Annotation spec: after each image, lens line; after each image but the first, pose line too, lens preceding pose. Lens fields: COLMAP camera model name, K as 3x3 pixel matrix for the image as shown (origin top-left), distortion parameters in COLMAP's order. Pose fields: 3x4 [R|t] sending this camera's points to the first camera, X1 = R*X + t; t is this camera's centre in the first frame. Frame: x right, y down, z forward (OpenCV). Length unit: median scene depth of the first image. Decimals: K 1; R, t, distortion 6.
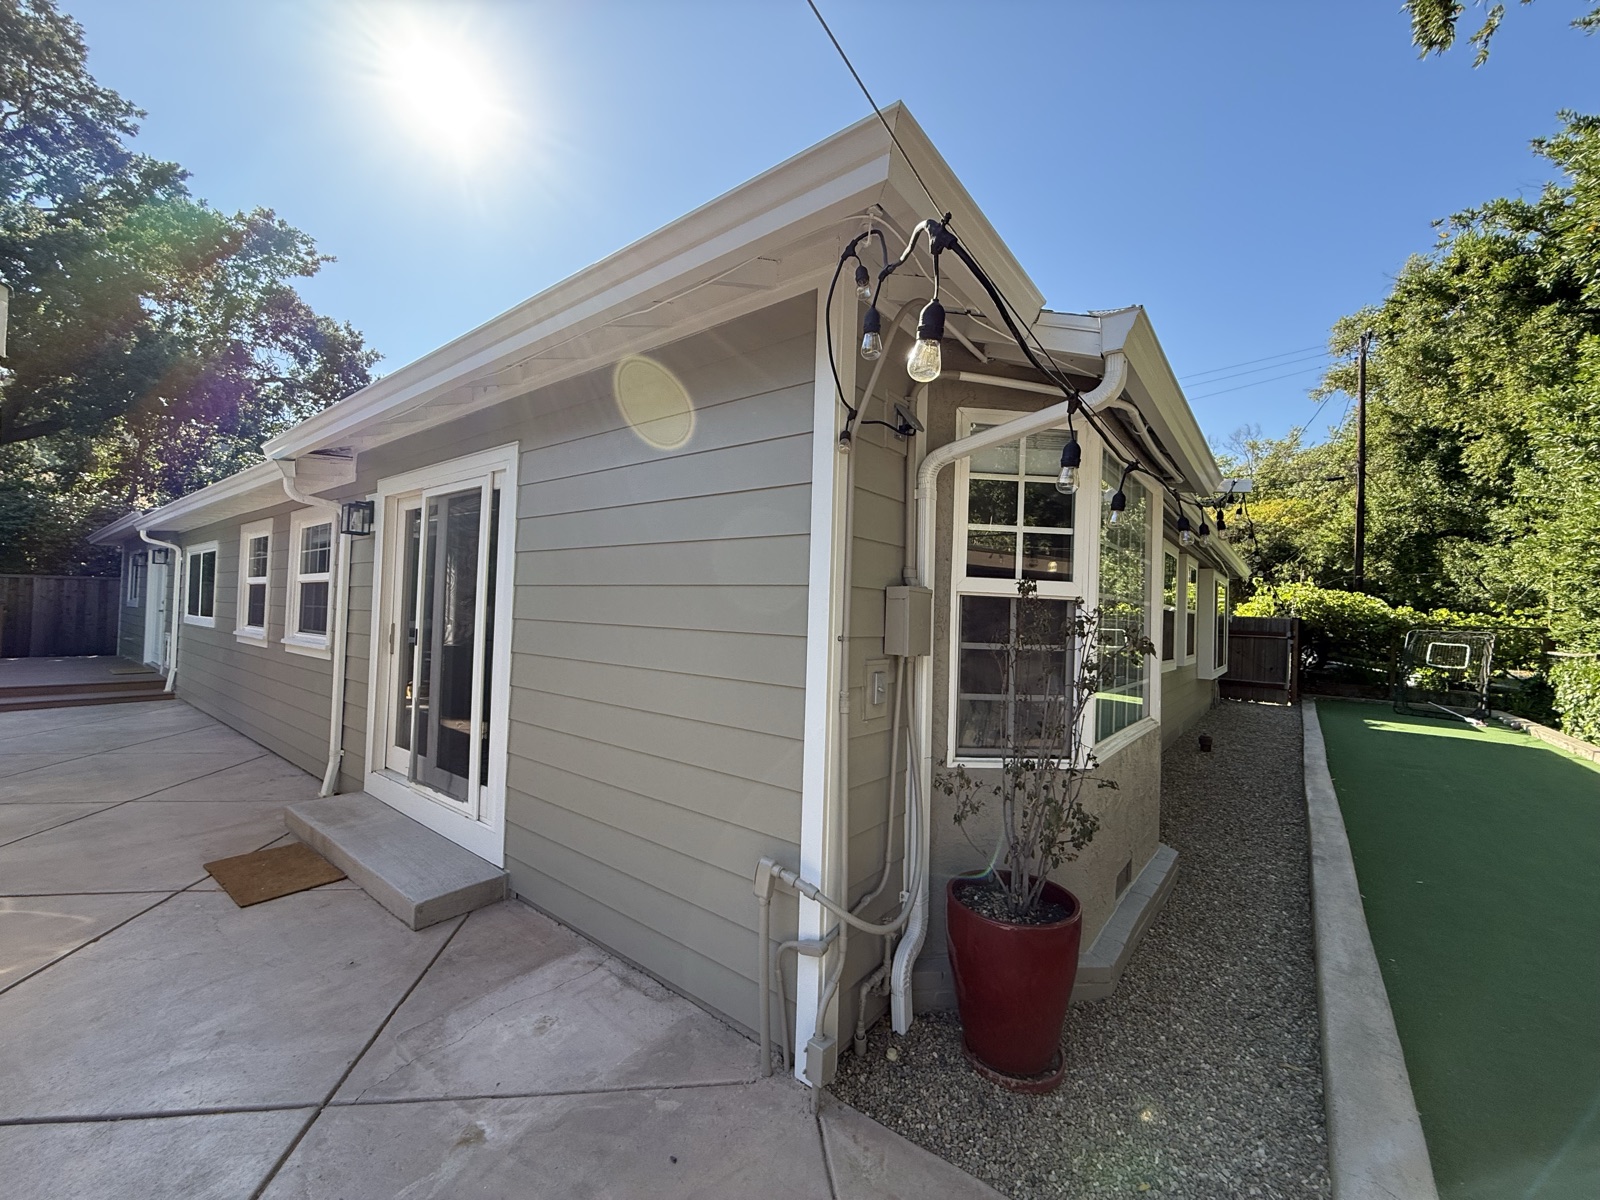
lens RADIAL K [[635.5, 0, 802.4], [0, 635.5, 601.1], [0, 0, 1]] dist [0.000340, -0.000001]
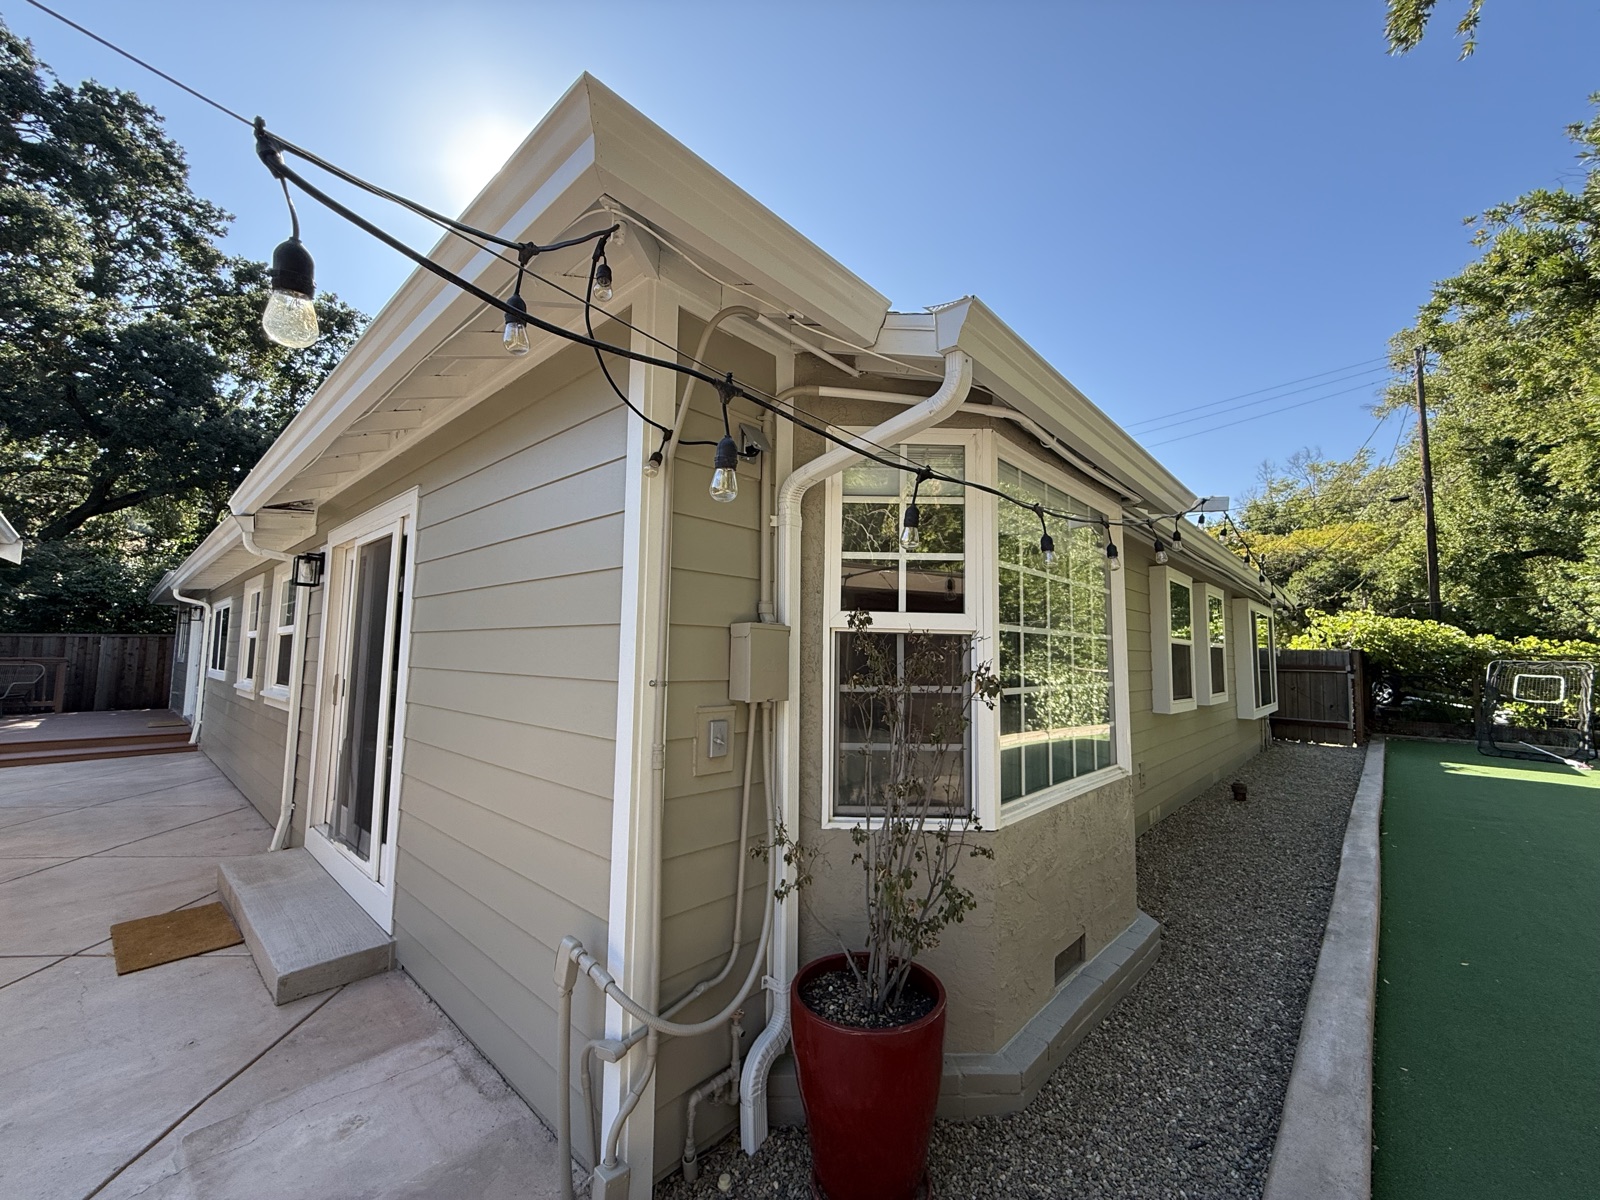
lens RADIAL K [[636.5, 0, 803.1], [0, 636.5, 599.8], [0, 0, 1]] dist [-0.000239, 0.000348]
pose [[0.996674, -0.026590, -0.077030, 0.226360], [0.021211, 0.997334, -0.069825, 0.006471], [0.078681, 0.067959, 0.994581, 0.084793]]
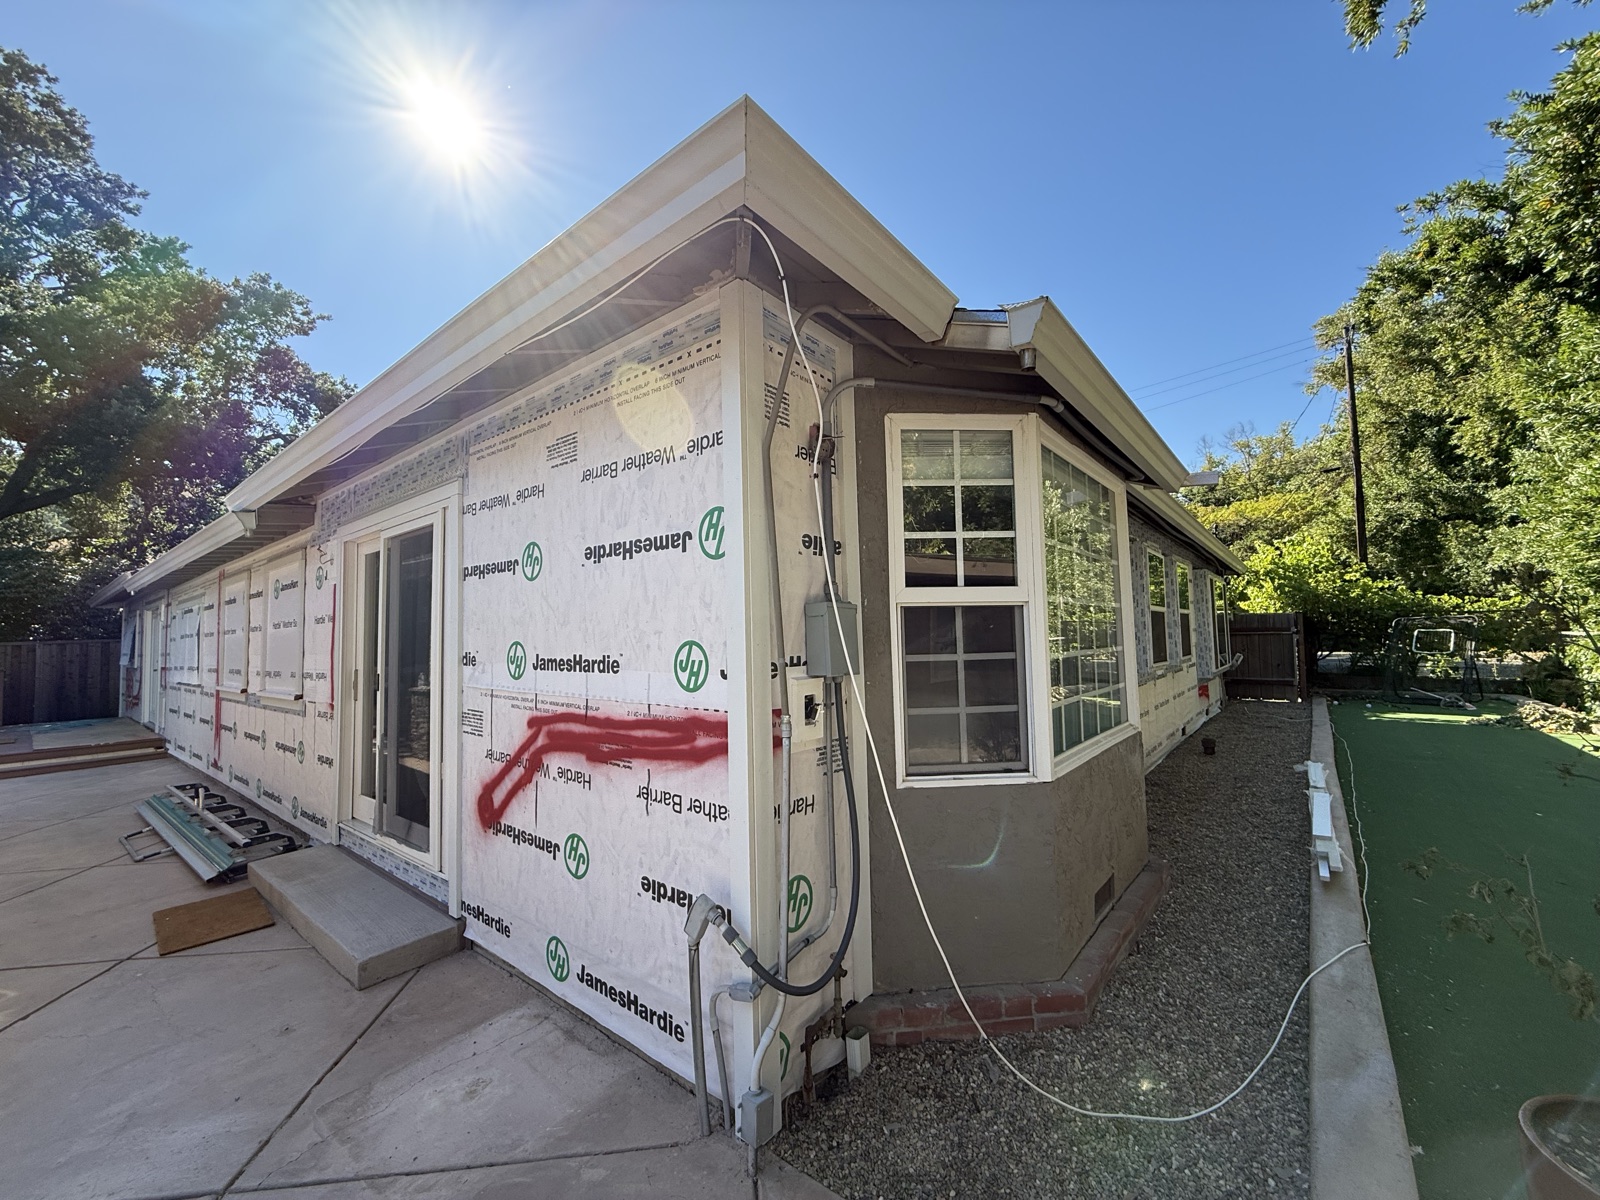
lens RADIAL K [[634.2, 0, 802.7], [0, 634.2, 599.3], [0, 0, 1]] dist [-0.000406, 0.000385]
pose [[0.998251, -0.057787, -0.012507, 0.093808], [0.057247, 0.997562, -0.039899, 0.007954], [0.014782, 0.039113, 0.999125, 0.031151]]
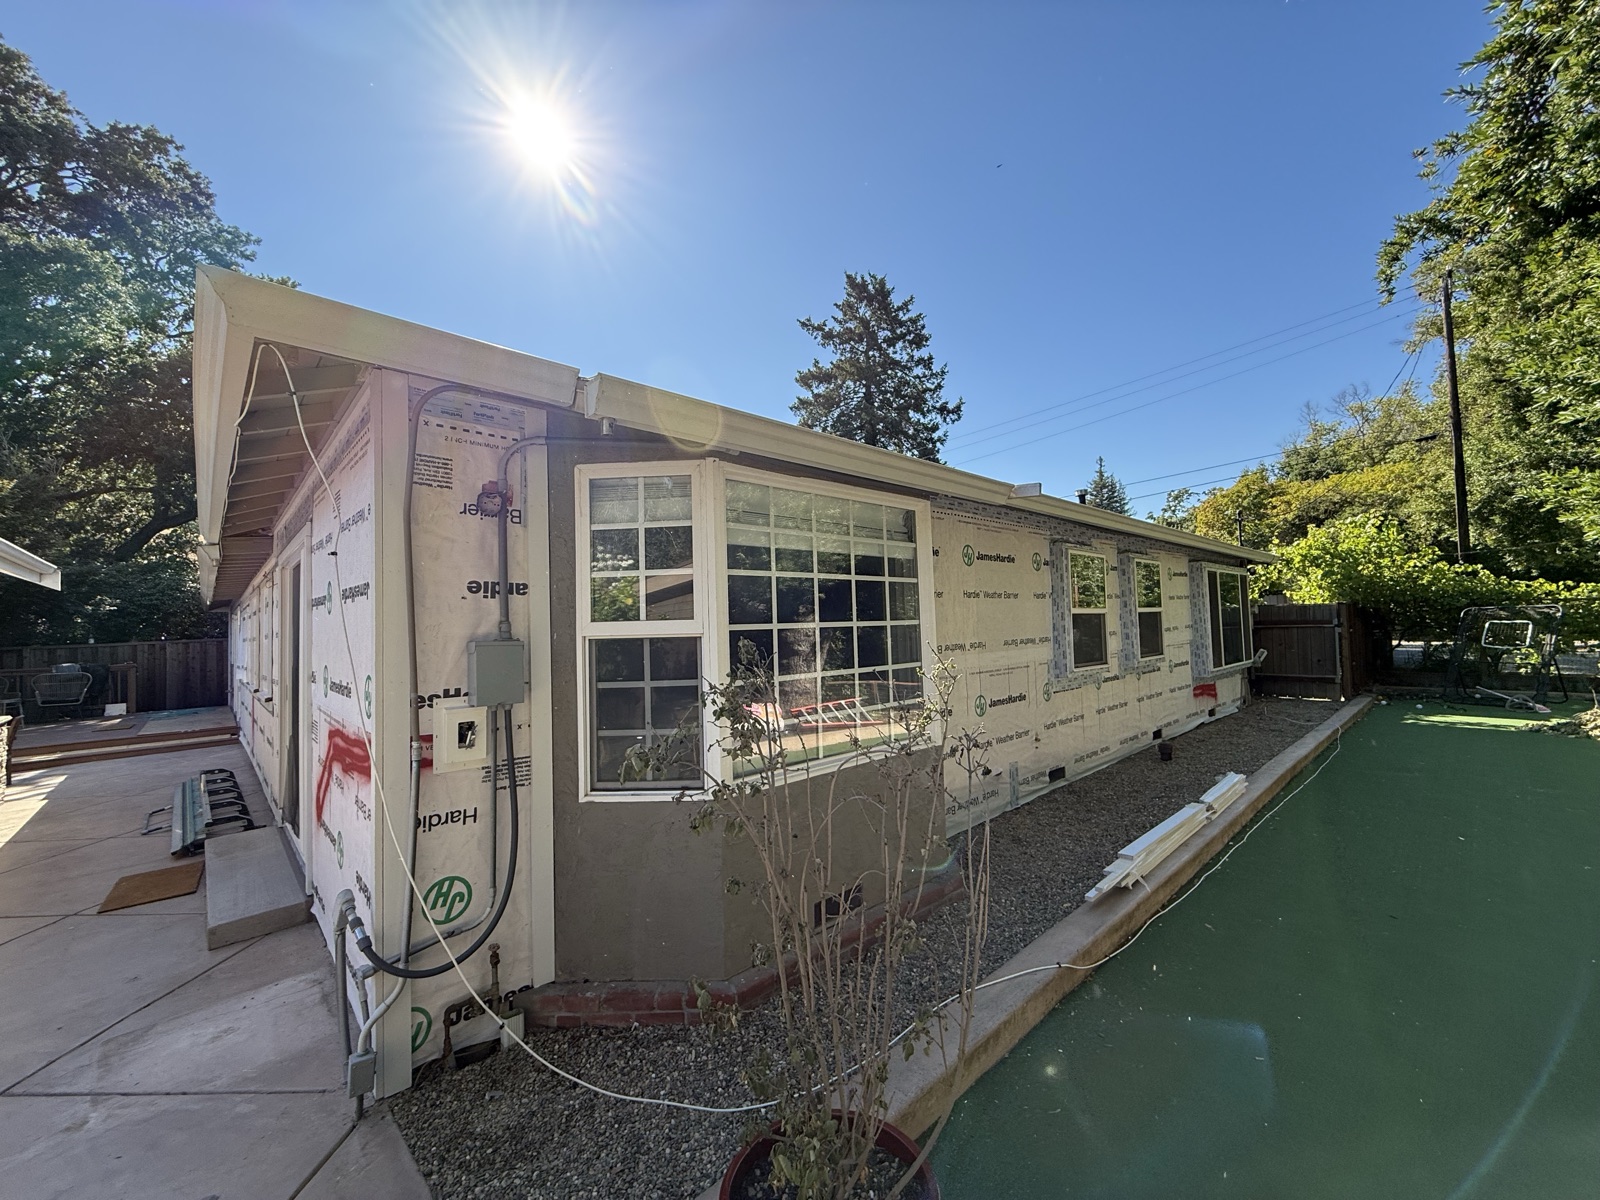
lens RADIAL K [[635.1, 0, 803.3], [0, 635.1, 599.4], [0, 0, 1]] dist [-0.000277, 0.000404]
pose [[0.986238, -0.071028, -0.149299, 0.636328], [0.067593, 0.997321, -0.027966, -0.017911], [0.150886, 0.017490, 0.988396, -0.003584]]
